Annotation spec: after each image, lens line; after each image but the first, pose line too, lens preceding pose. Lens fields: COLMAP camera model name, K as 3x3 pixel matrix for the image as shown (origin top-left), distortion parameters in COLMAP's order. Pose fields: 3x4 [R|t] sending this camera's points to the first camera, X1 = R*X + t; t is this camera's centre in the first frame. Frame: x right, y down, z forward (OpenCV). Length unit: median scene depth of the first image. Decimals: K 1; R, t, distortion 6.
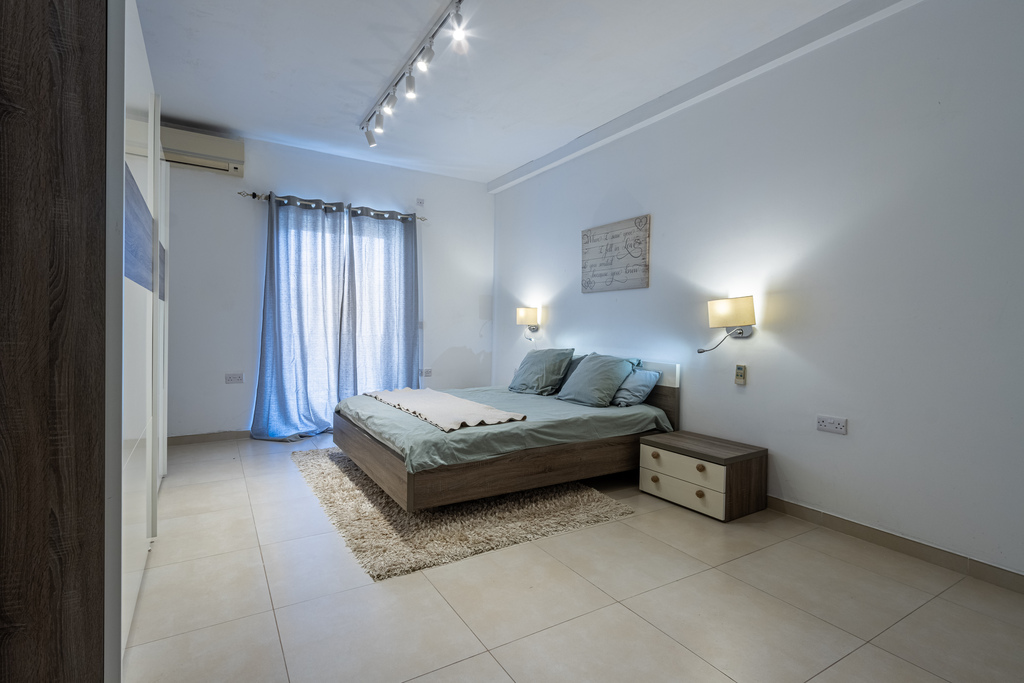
lens RADIAL K [[486.1, 0, 512.0], [0, 486.1, 341.5], [0, 0, 1]] dist [0.002577, -0.000115]
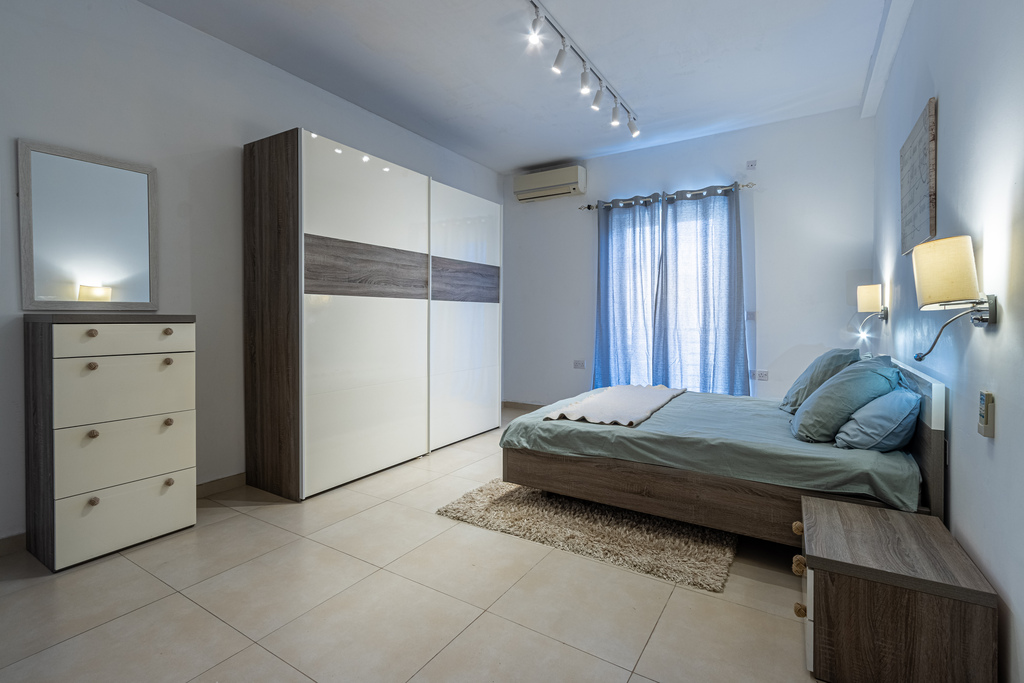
lens RADIAL K [[498.8, 0, 431.0], [0, 498.8, 326.7], [0, 0, 1]] dist [0.001034, -0.000163]
pose [[0.360118, -0.001404, -0.932906, 0.650331], [-0.019646, 0.999766, -0.009088, 0.003546], [0.932700, 0.021601, 0.360006, 0.335540]]
